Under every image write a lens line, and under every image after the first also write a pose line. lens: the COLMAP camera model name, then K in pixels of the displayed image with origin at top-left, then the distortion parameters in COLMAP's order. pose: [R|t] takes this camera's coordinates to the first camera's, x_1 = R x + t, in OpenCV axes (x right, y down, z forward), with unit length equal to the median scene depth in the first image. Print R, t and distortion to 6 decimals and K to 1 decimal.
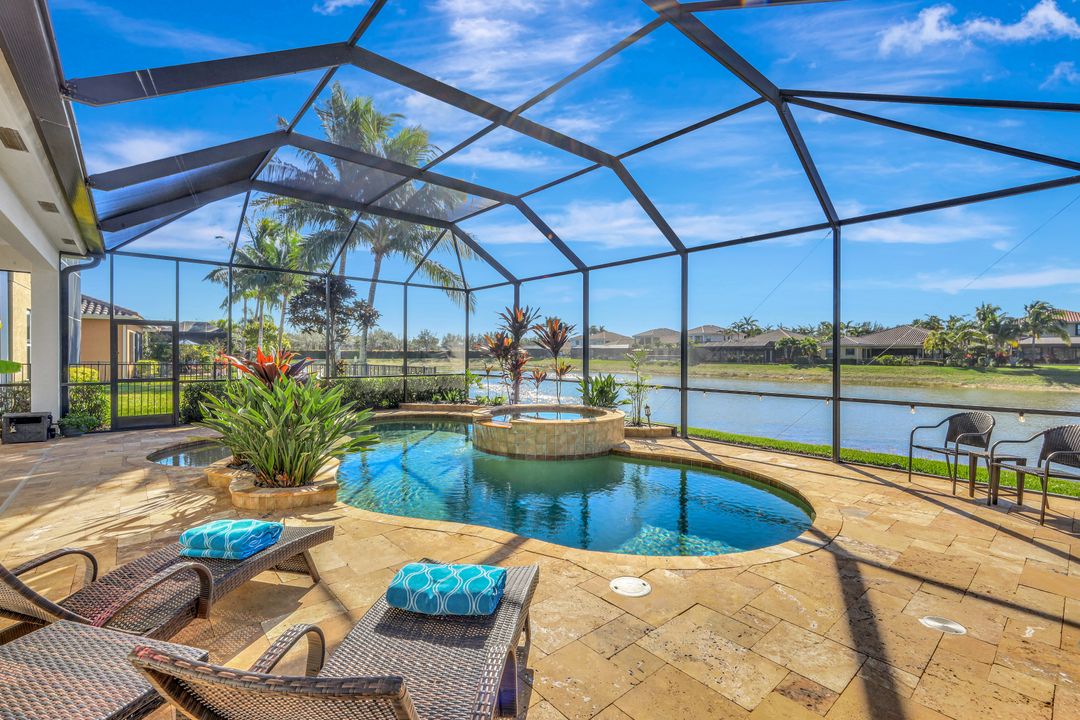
lens RADIAL K [[465.5, 0, 512.9], [0, 465.5, 359.7], [0, 0, 1]] dist [-0.000086, 0.000022]
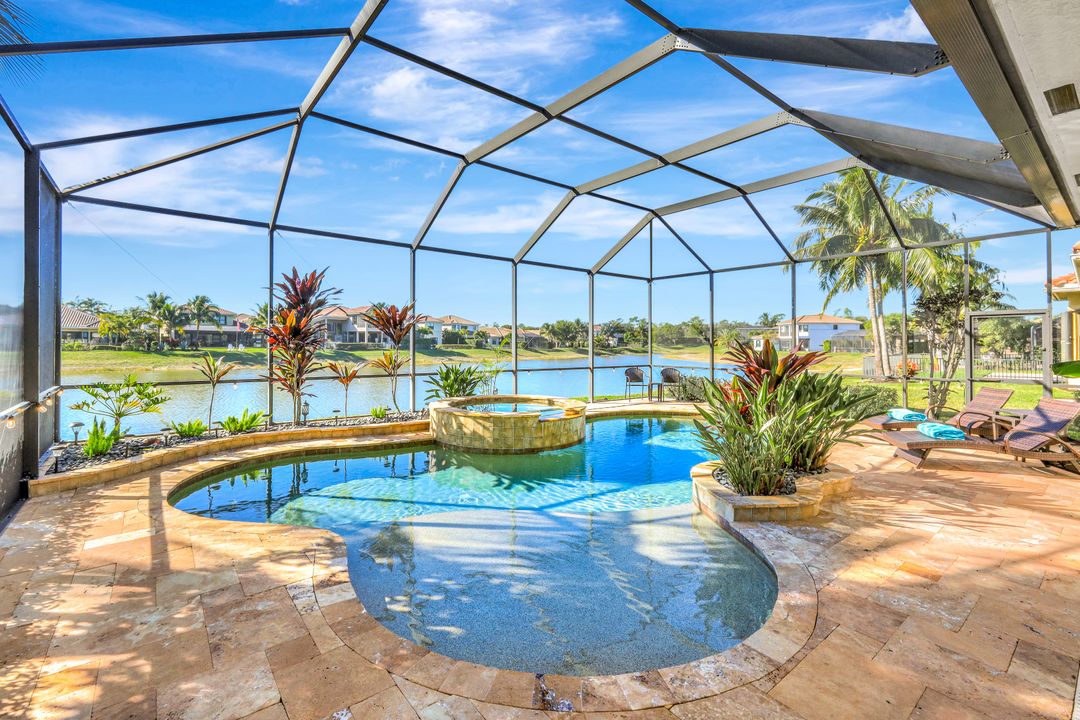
lens RADIAL K [[481.9, 0, 540.8], [0, 481.9, 336.1], [0, 0, 1]] dist [0.000287, 0.000270]
pose [[0.999923, 0.012295, -0.001589, 0.126316], [-0.012344, 0.999291, -0.035564, 0.000539], [0.001151, 0.035581, 0.999366, -0.006975]]
